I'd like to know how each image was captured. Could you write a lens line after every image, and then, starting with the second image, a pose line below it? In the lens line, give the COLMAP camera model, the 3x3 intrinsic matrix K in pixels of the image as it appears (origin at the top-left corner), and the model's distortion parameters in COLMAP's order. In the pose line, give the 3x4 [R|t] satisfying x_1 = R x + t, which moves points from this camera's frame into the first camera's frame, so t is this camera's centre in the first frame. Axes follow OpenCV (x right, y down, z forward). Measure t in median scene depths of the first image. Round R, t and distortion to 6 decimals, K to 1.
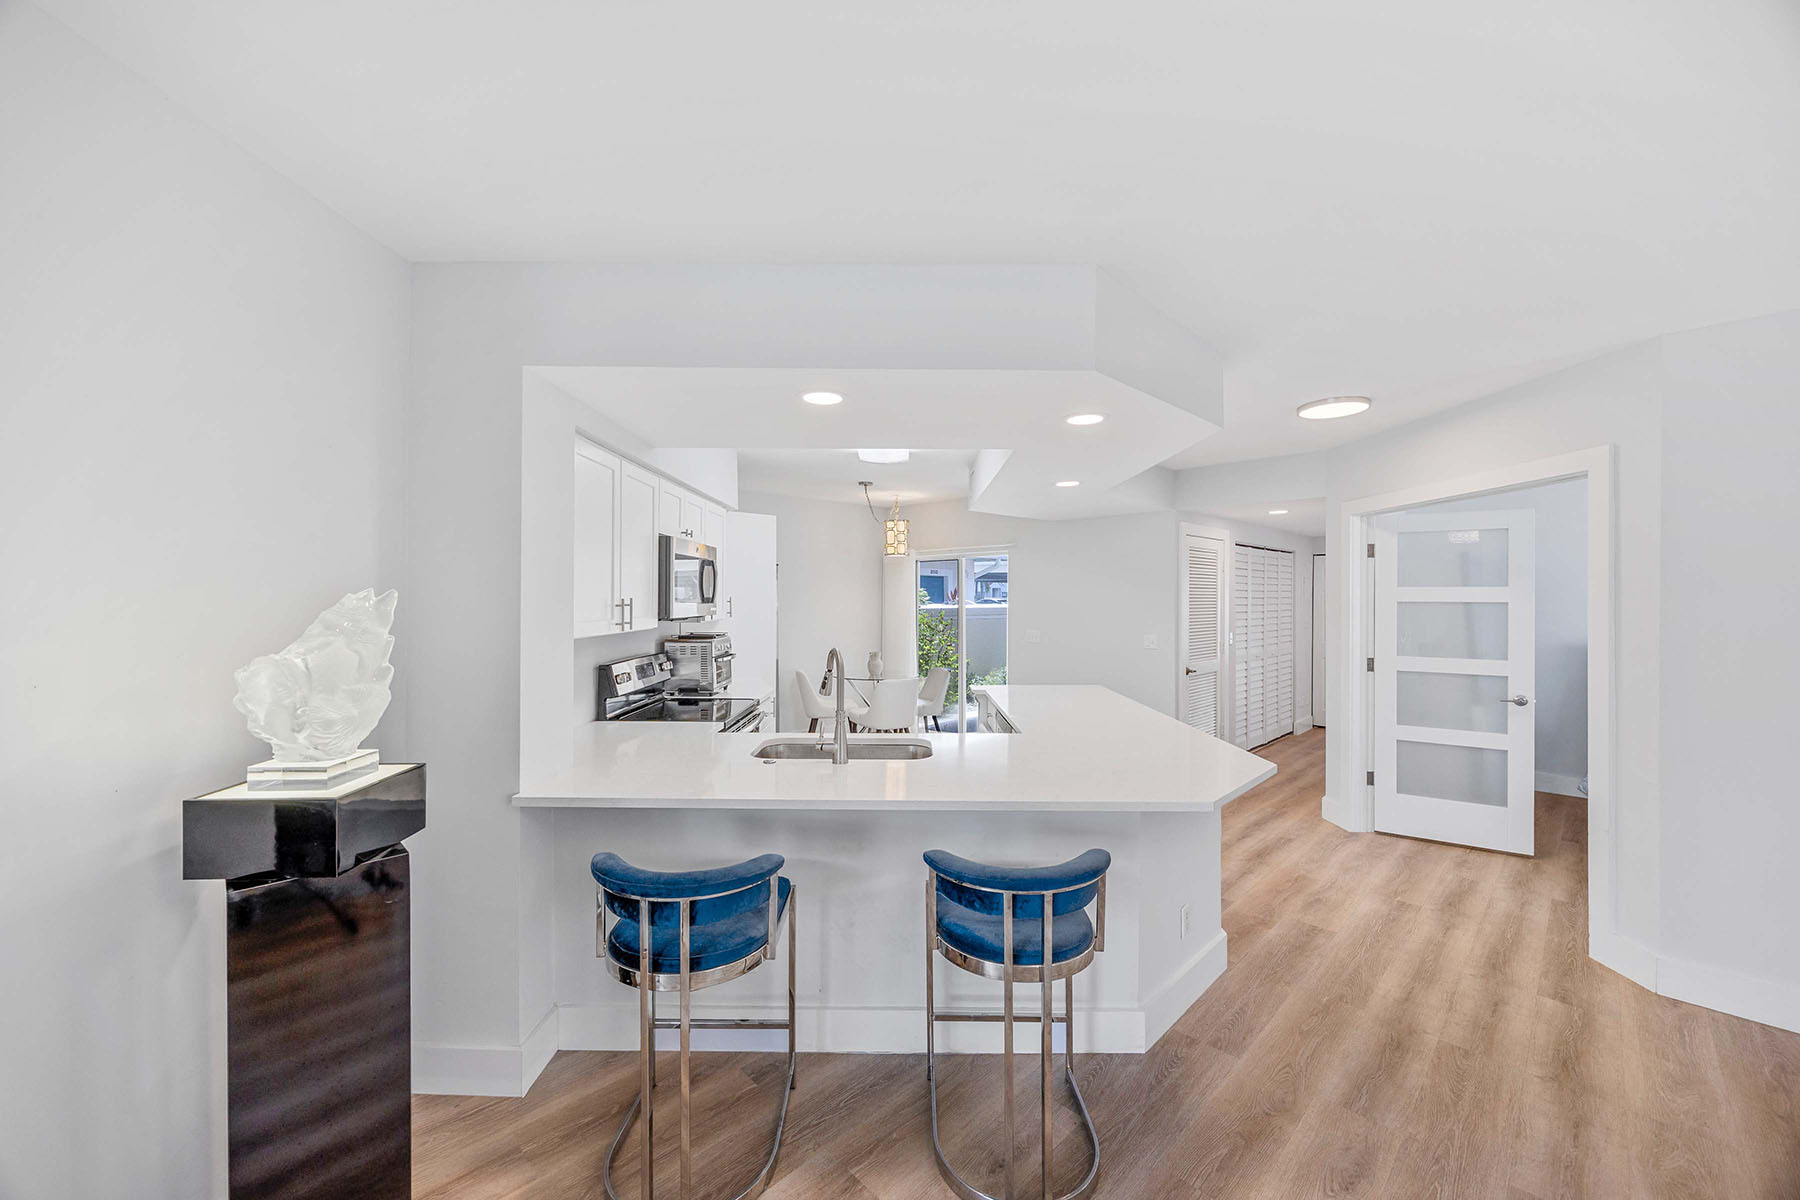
lens RADIAL K [[685.5, 0, 901.2], [0, 685.5, 597.9], [0, 0, 1]] dist [-0.001116, -0.000075]
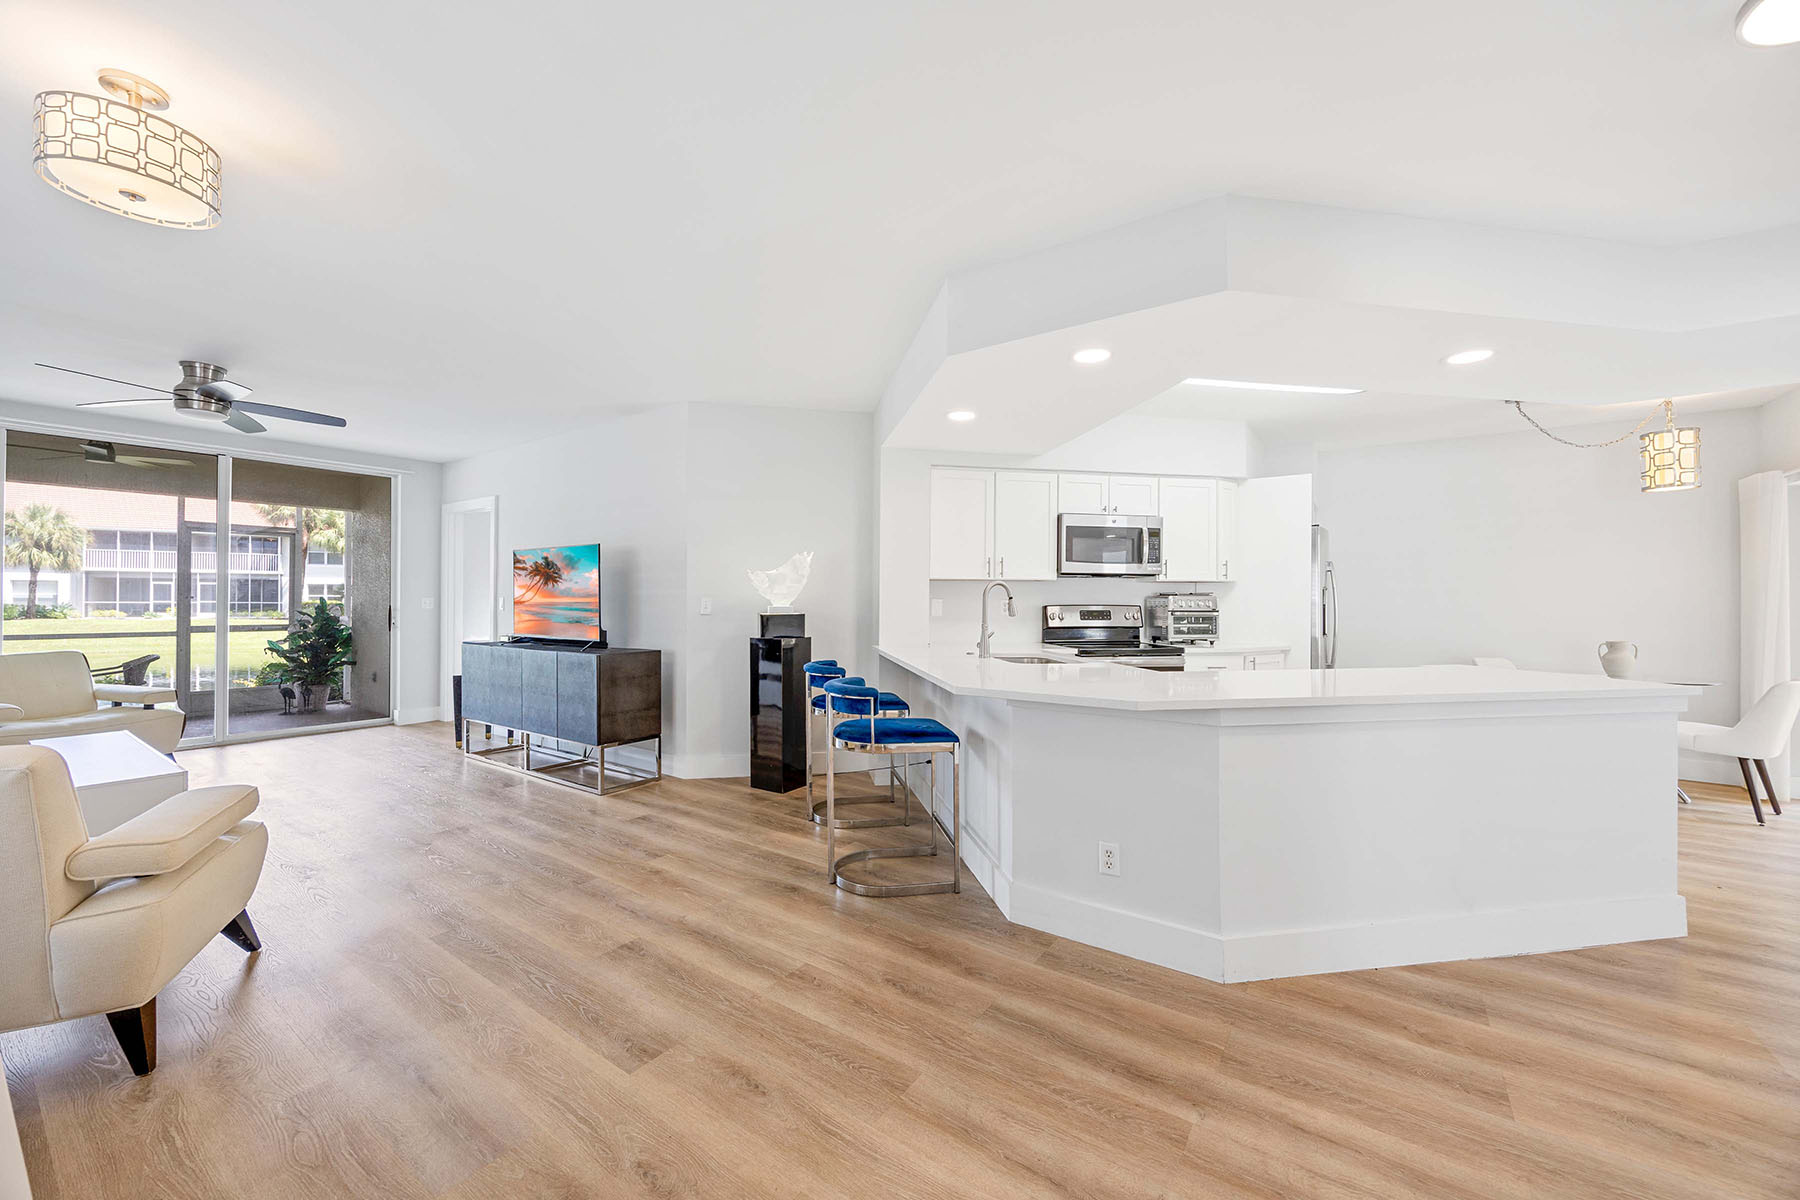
lens RADIAL K [[692.3, 0, 900.0], [0, 692.3, 600.0], [0, 0, 1]] dist [-0.000494, 0.000118]
pose [[0.183698, -0.001888, -0.982981, 0.497009], [-0.002114, 0.999995, -0.002316, 0.044167], [0.982980, 0.002503, 0.183693, 0.205971]]
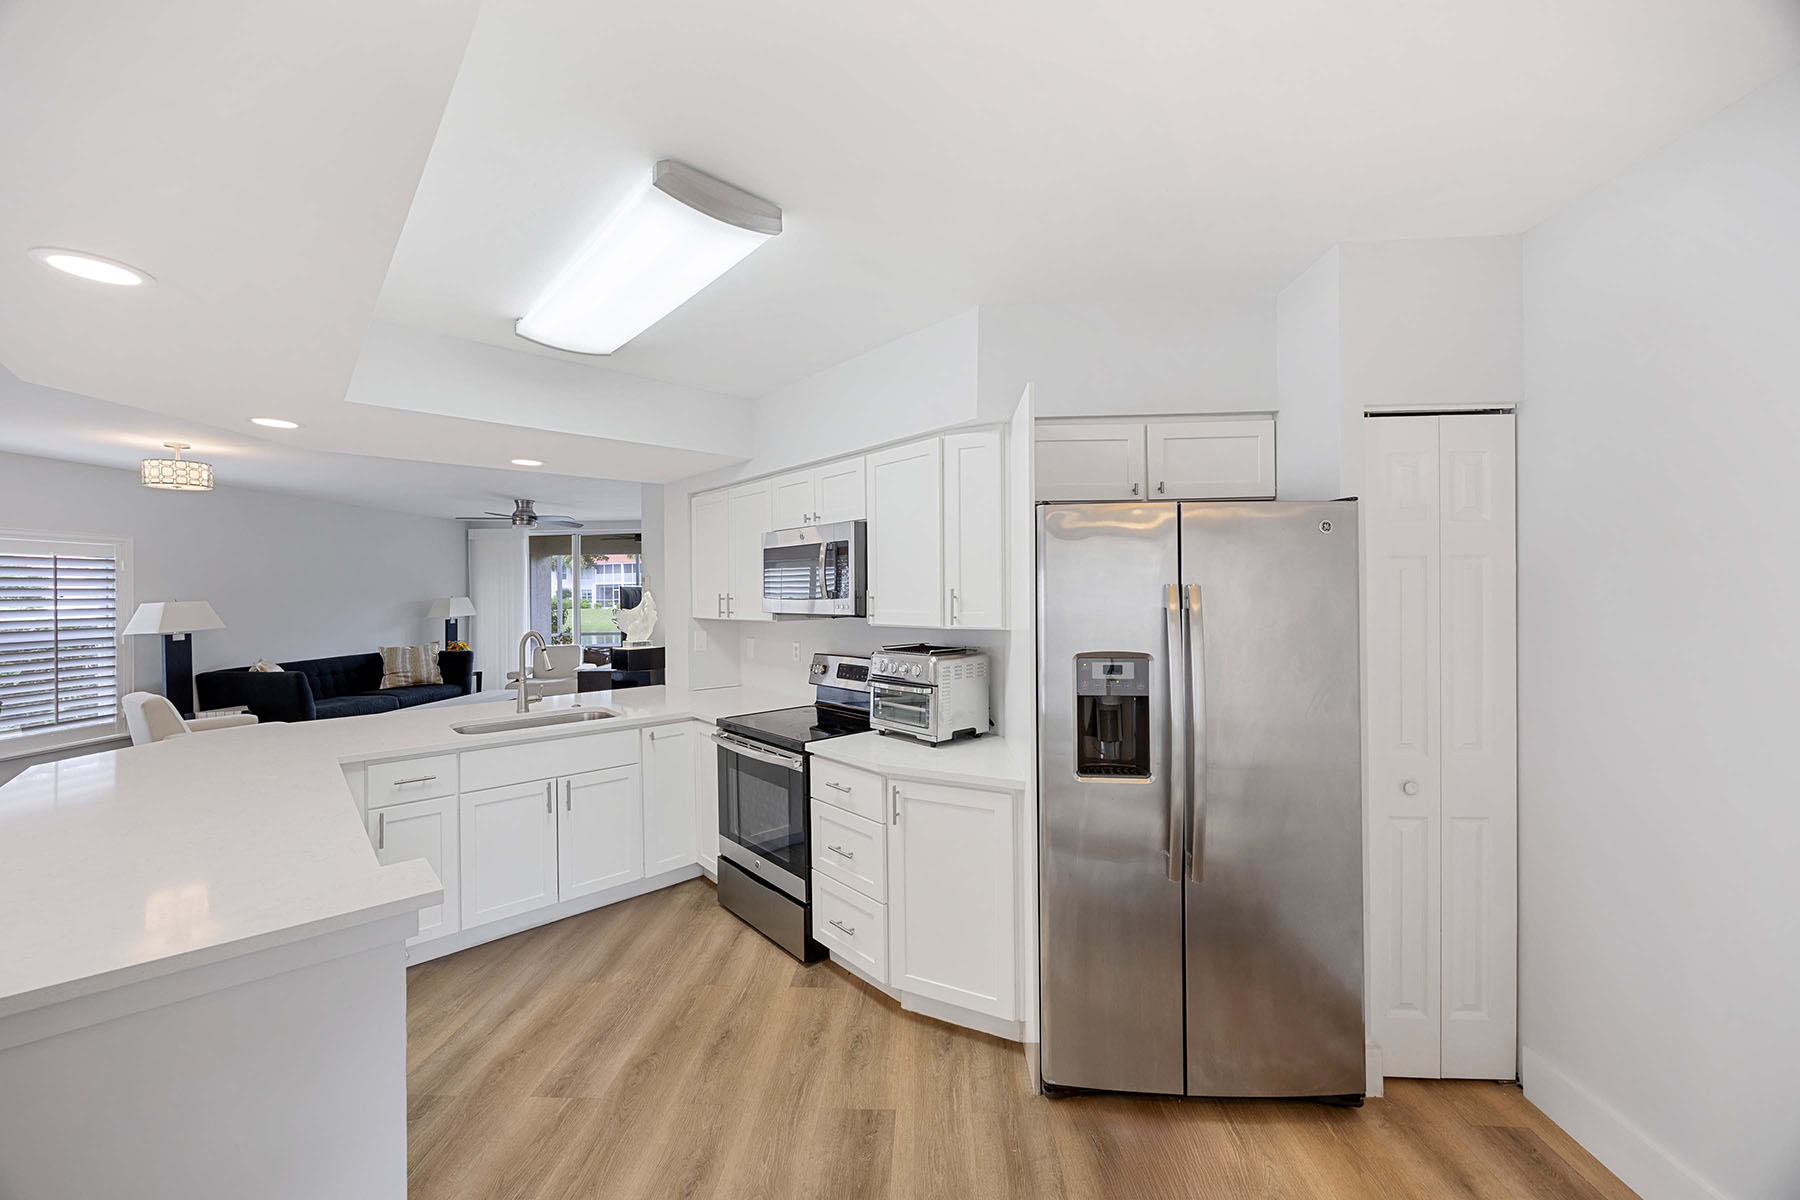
lens RADIAL K [[685.5, 0, 901.2], [0, 685.5, 597.9], [0, 0, 1]] dist [-0.001116, -0.000075]
pose [[-0.739999, 0.007407, -0.672567, 0.105819], [0.007636, 0.999967, 0.002611, 0.002810], [0.672565, -0.003204, -0.740031, 0.951950]]
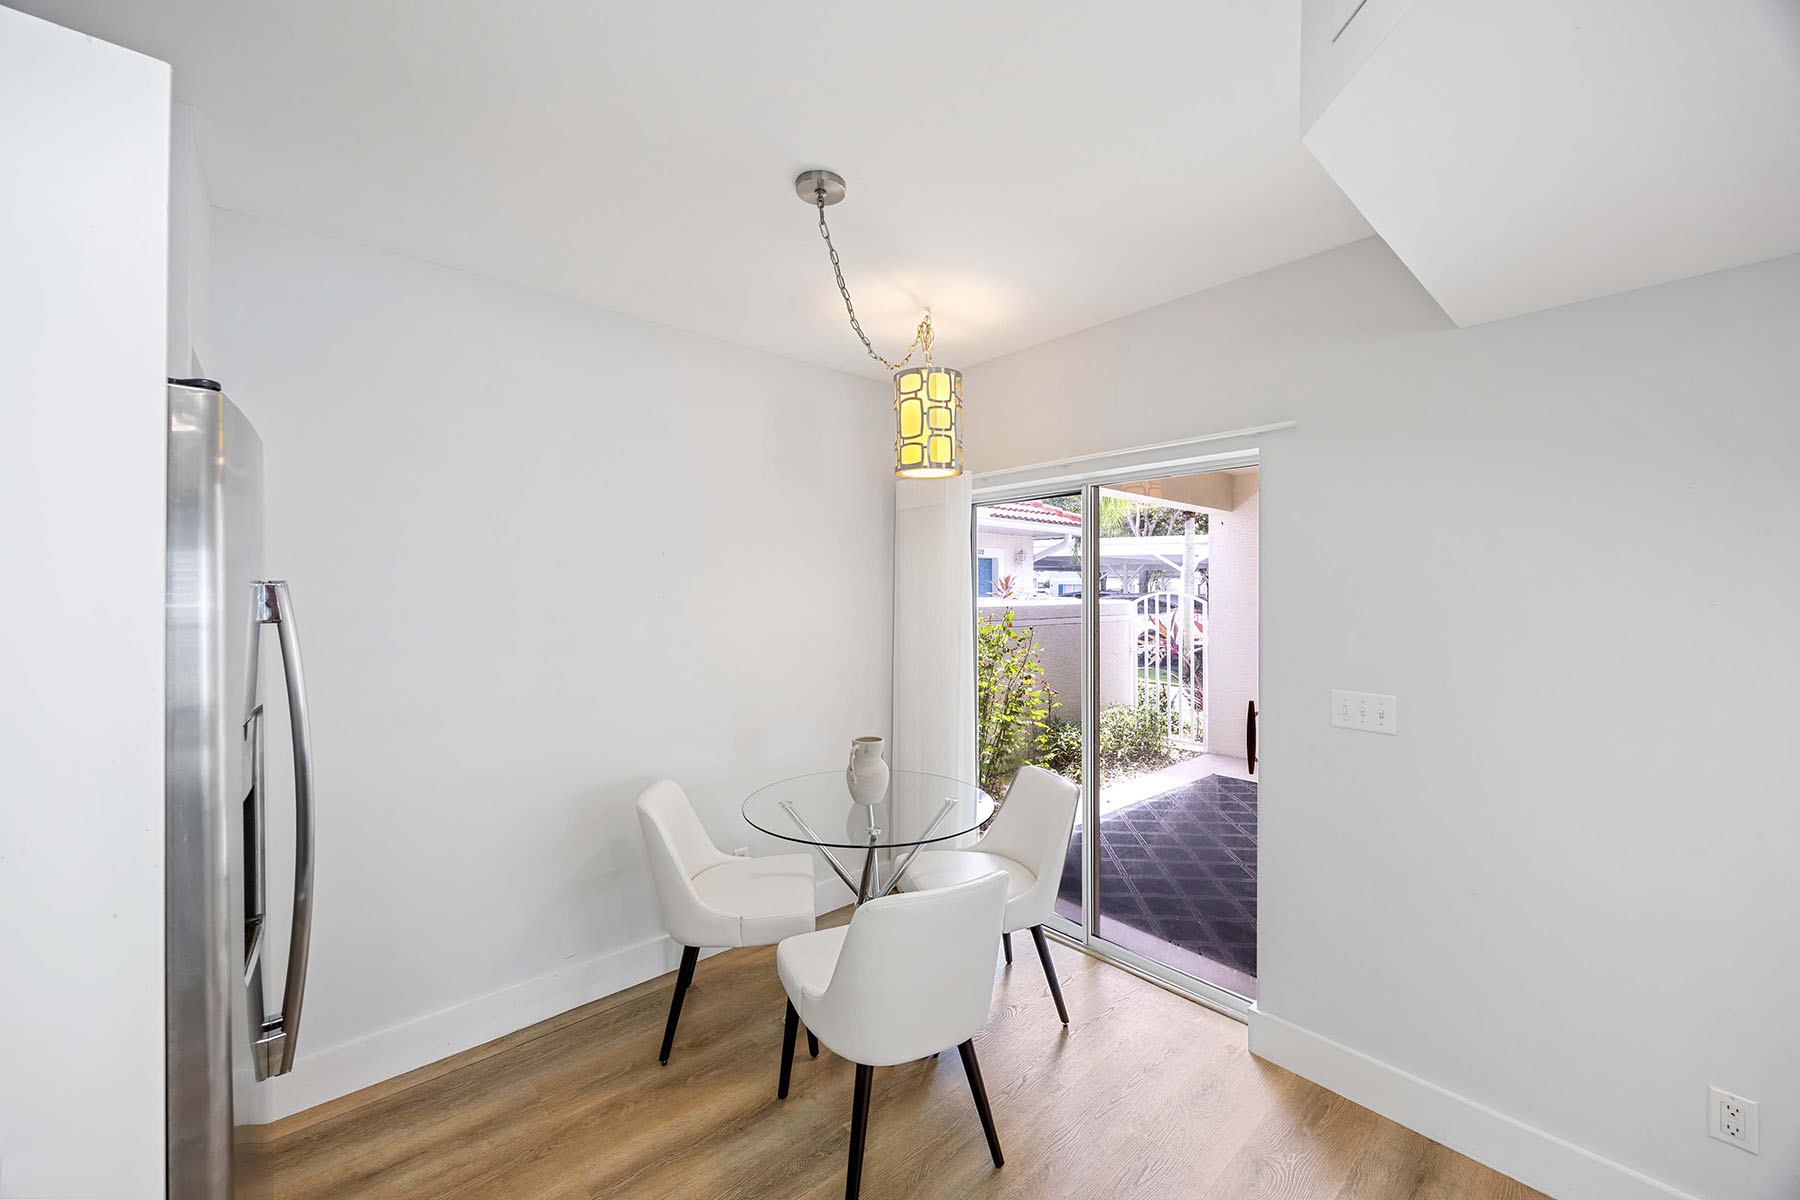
lens RADIAL K [[692.3, 0, 900.0], [0, 692.3, 600.0], [0, 0, 1]] dist [-0.000494, 0.000118]
pose [[0.998957, -0.000680, -0.045656, -0.004606], [0.001403, 0.999874, 0.015800, 0.000901], [0.045640, -0.015847, 0.998832, 0.650118]]
